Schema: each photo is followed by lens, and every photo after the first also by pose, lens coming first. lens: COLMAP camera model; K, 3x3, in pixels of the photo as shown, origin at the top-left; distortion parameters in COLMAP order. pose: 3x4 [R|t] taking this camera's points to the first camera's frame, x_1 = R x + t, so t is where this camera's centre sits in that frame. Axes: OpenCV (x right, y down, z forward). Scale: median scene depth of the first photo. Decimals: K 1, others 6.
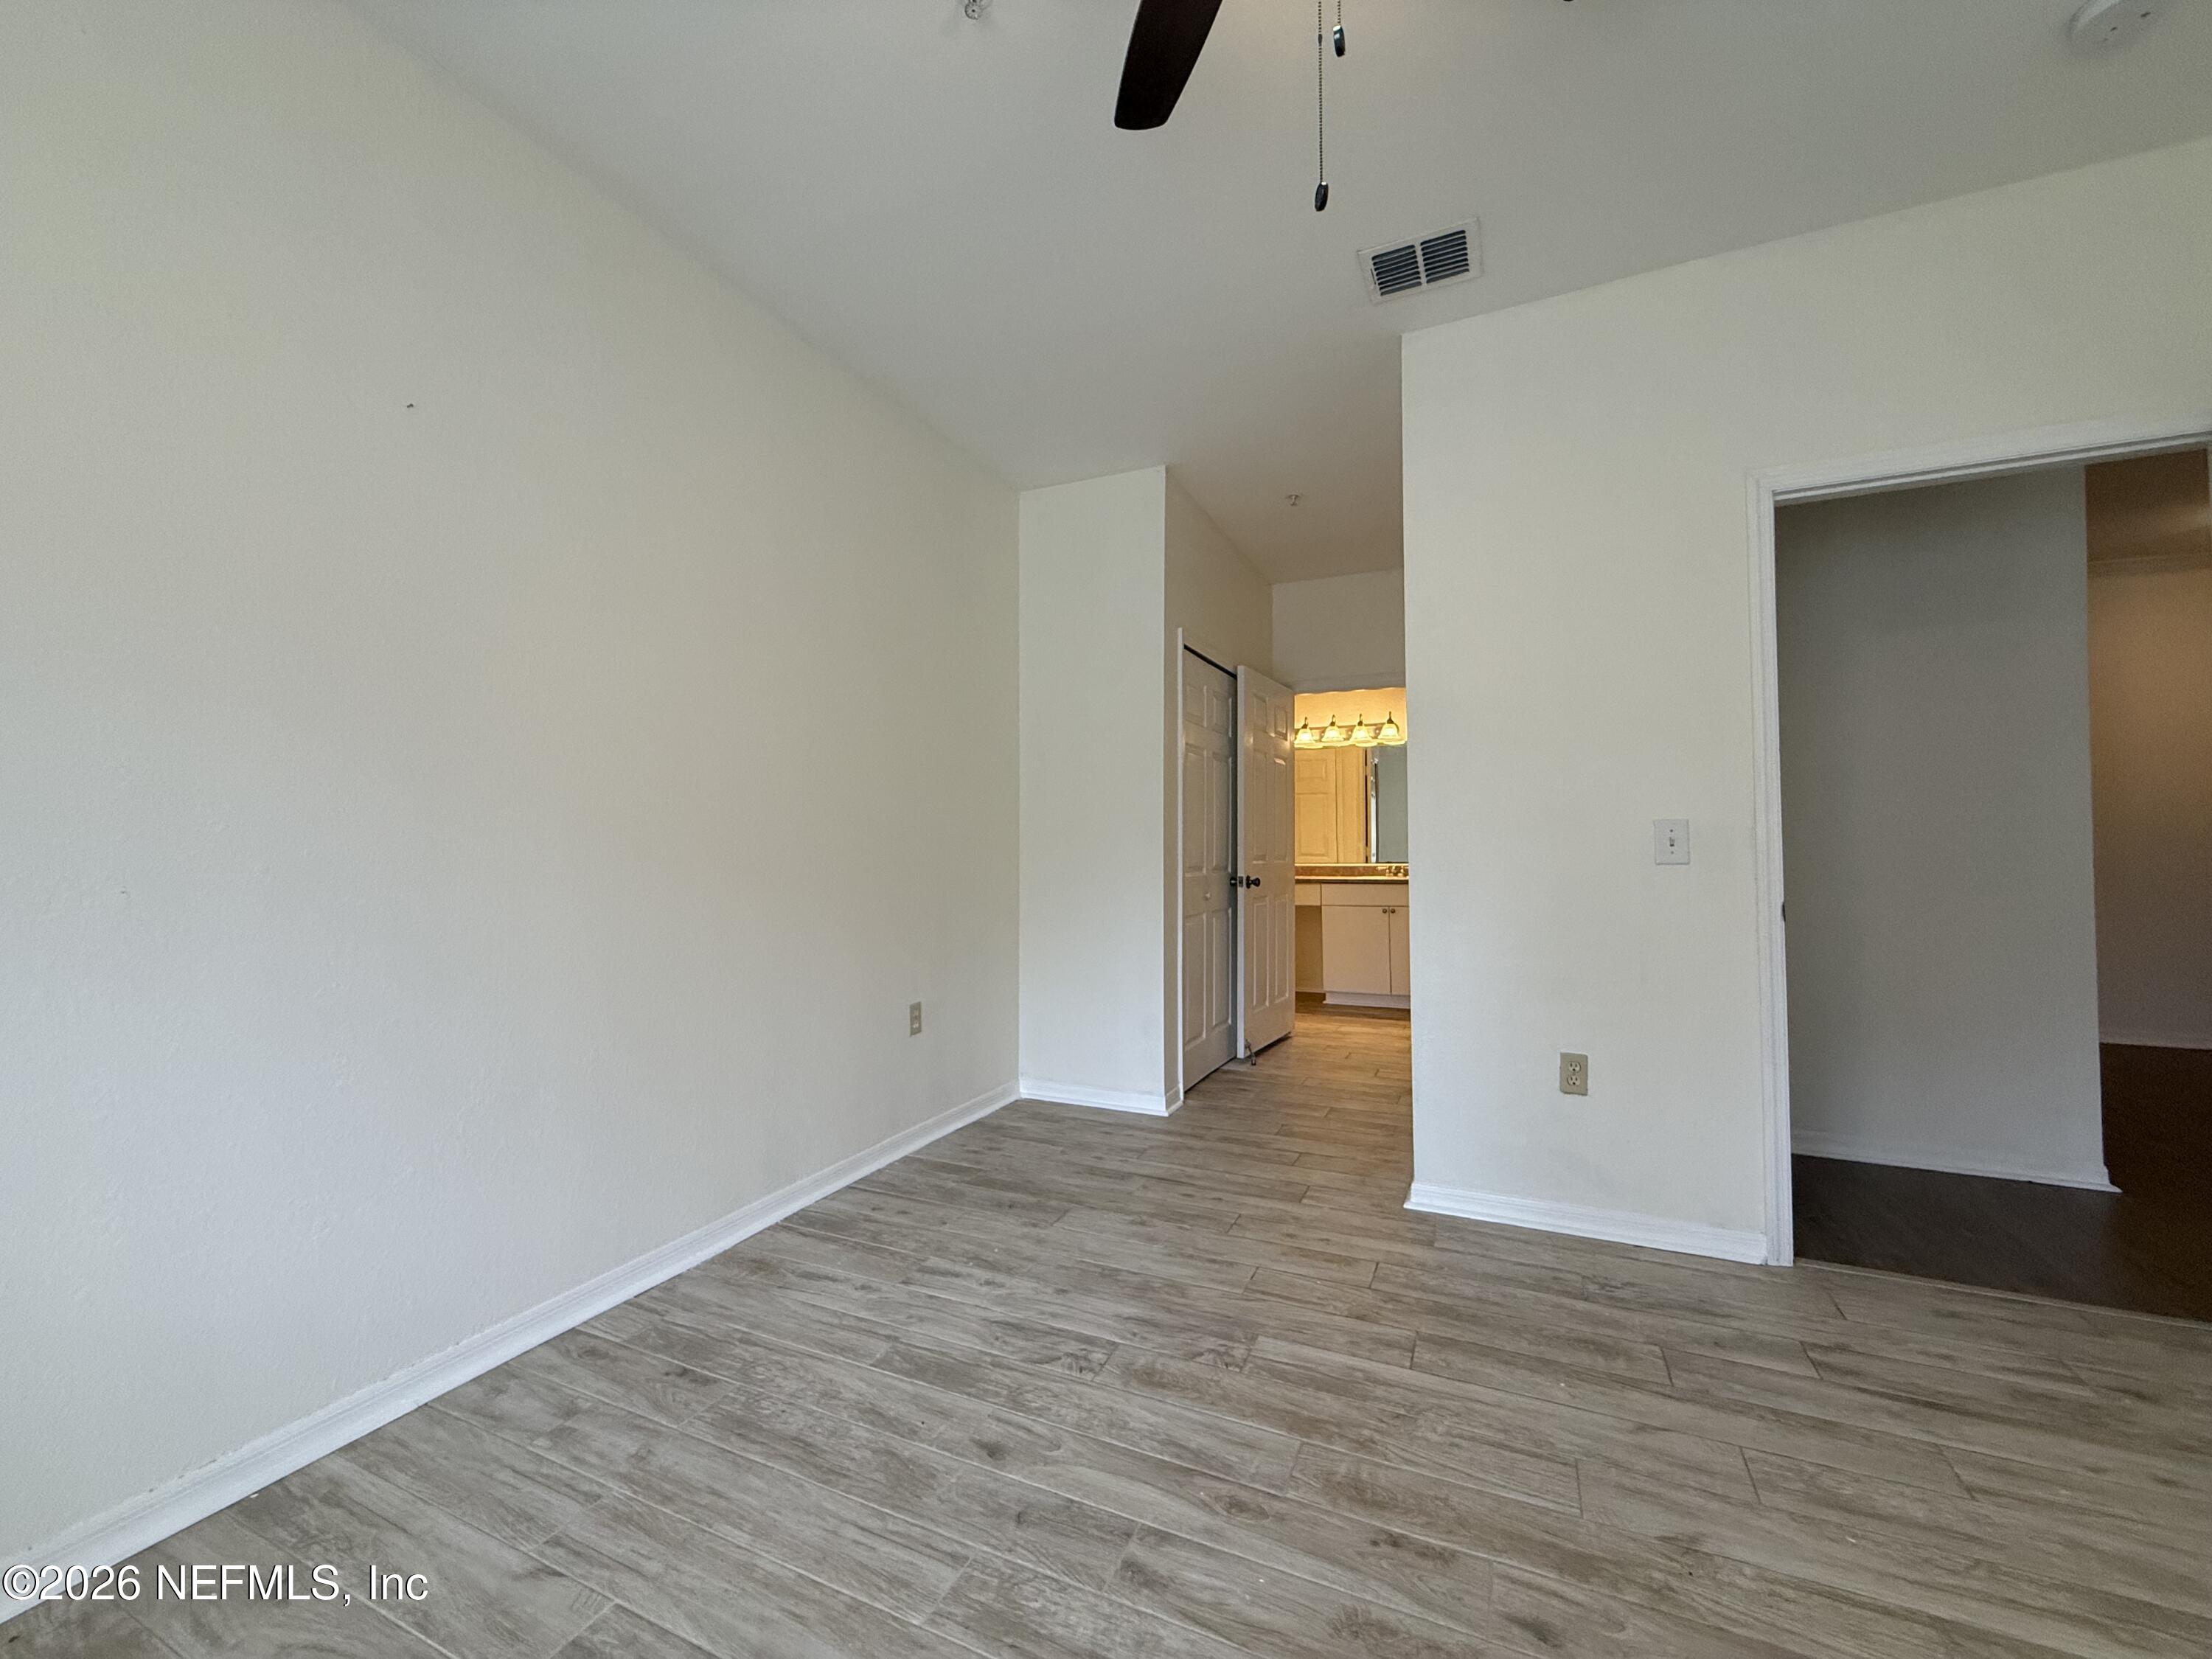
lens RADIAL K [[880.6, 0, 1102.5], [0, 880.6, 828.2], [0, 0, 1]] dist [0.002162, -0.000687]
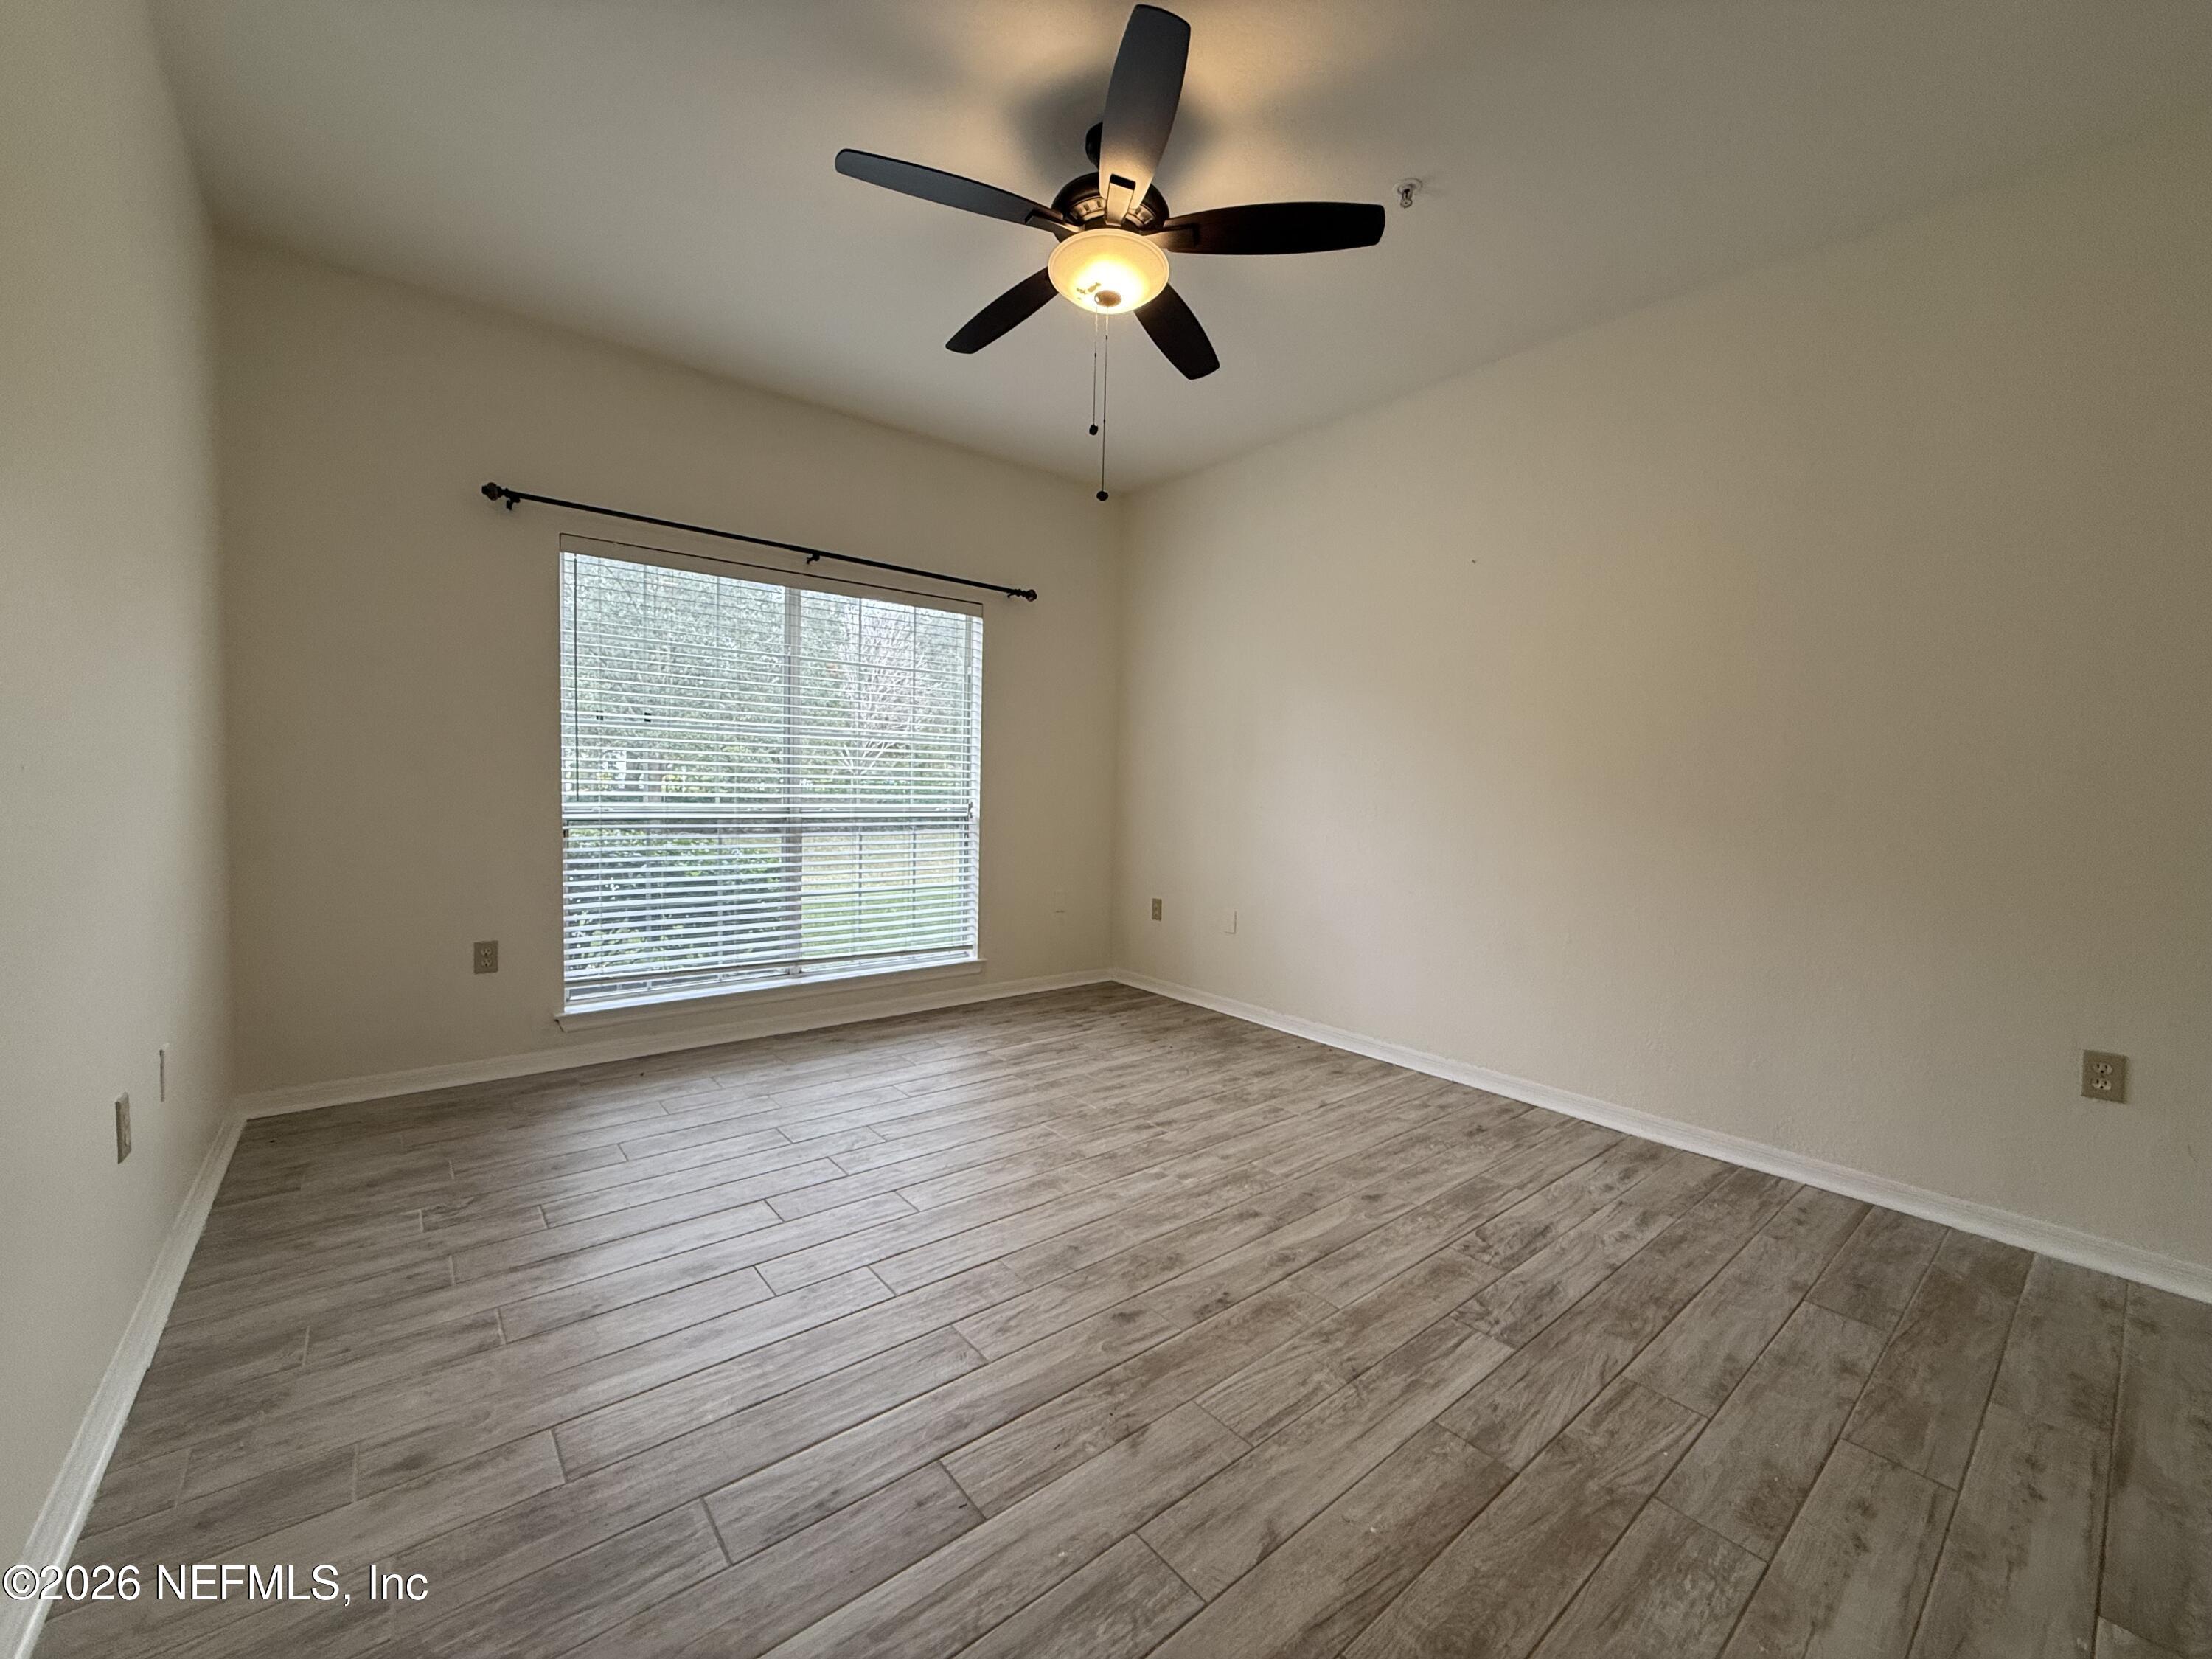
lens RADIAL K [[880.6, 0, 1101.2], [0, 880.6, 825.3], [0, 0, 1]] dist [0.002162, -0.000687]
pose [[-0.435507, 0.036468, -0.899446, 1.095082], [-0.006056, 0.999038, 0.043438, 0.007966], [0.900165, 0.024365, -0.434867, 0.952878]]
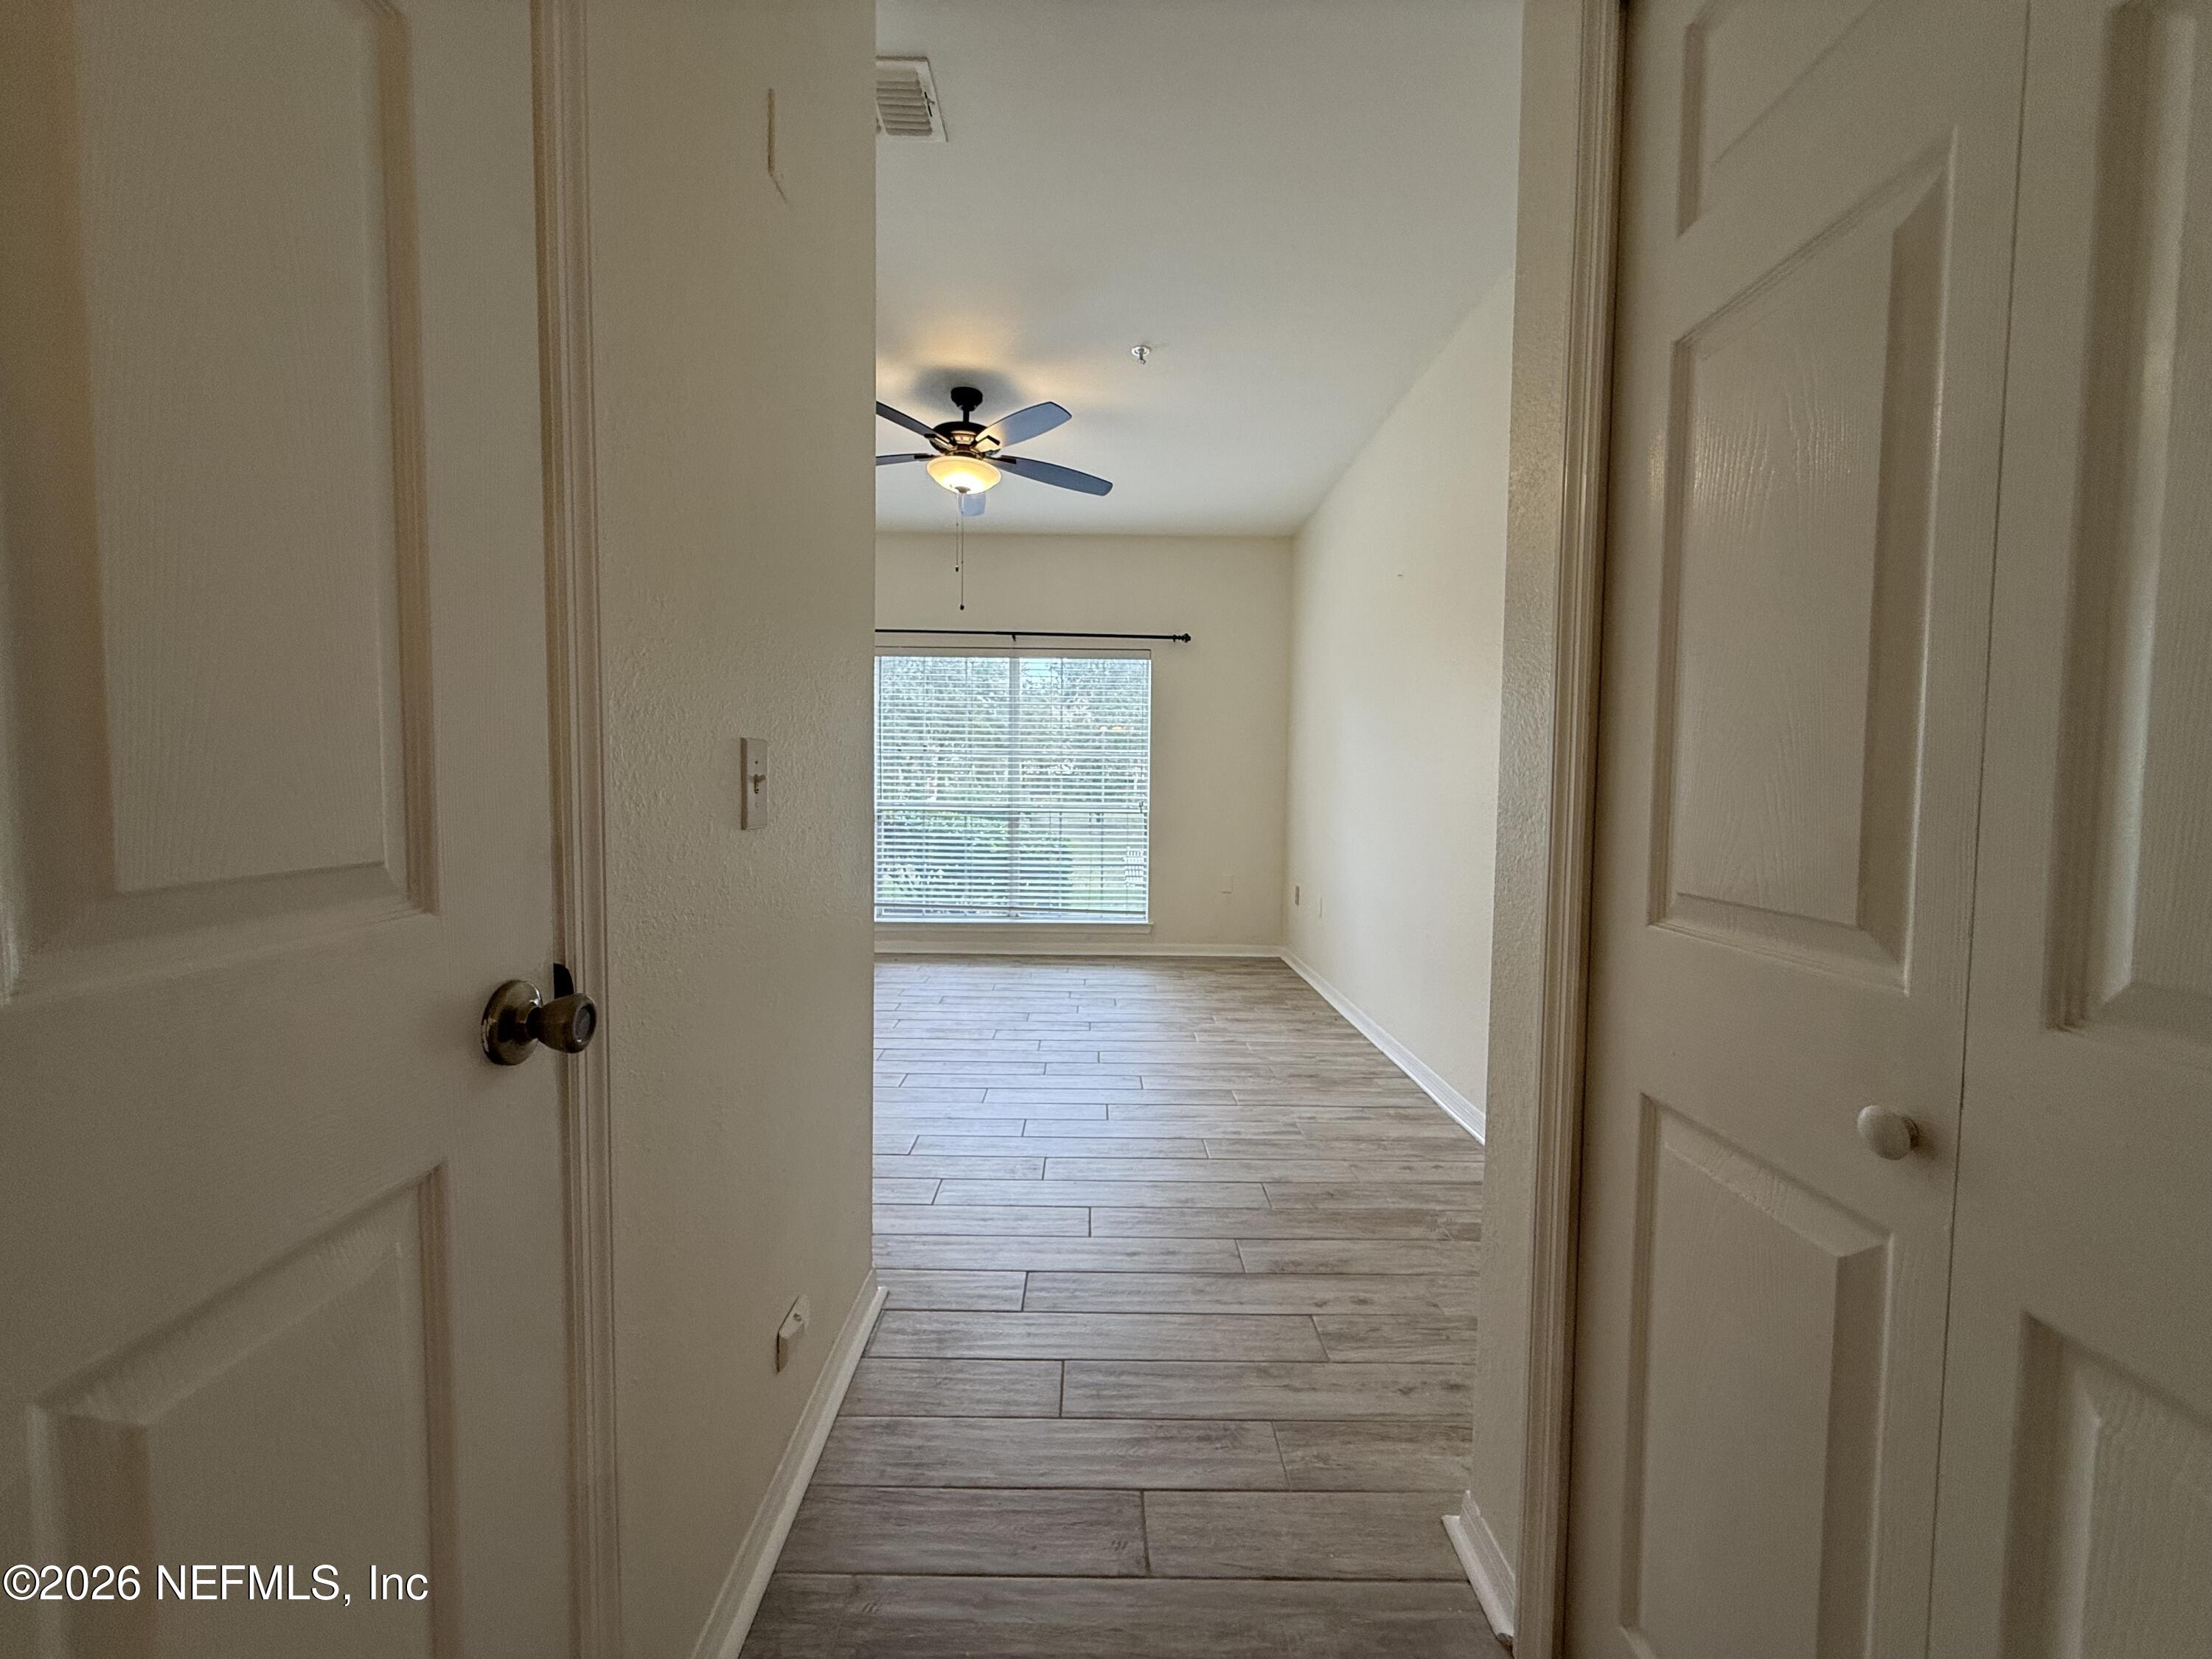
lens RADIAL K [[880.6, 0, 1097.6], [0, 880.6, 827.8], [0, 0, 1]] dist [0.002162, -0.000687]
pose [[-0.905182, 0.012554, -0.424839, 0.629406], [-0.001800, 0.999442, 0.033367, 0.037020], [0.425021, 0.030968, -0.904654, 2.202718]]
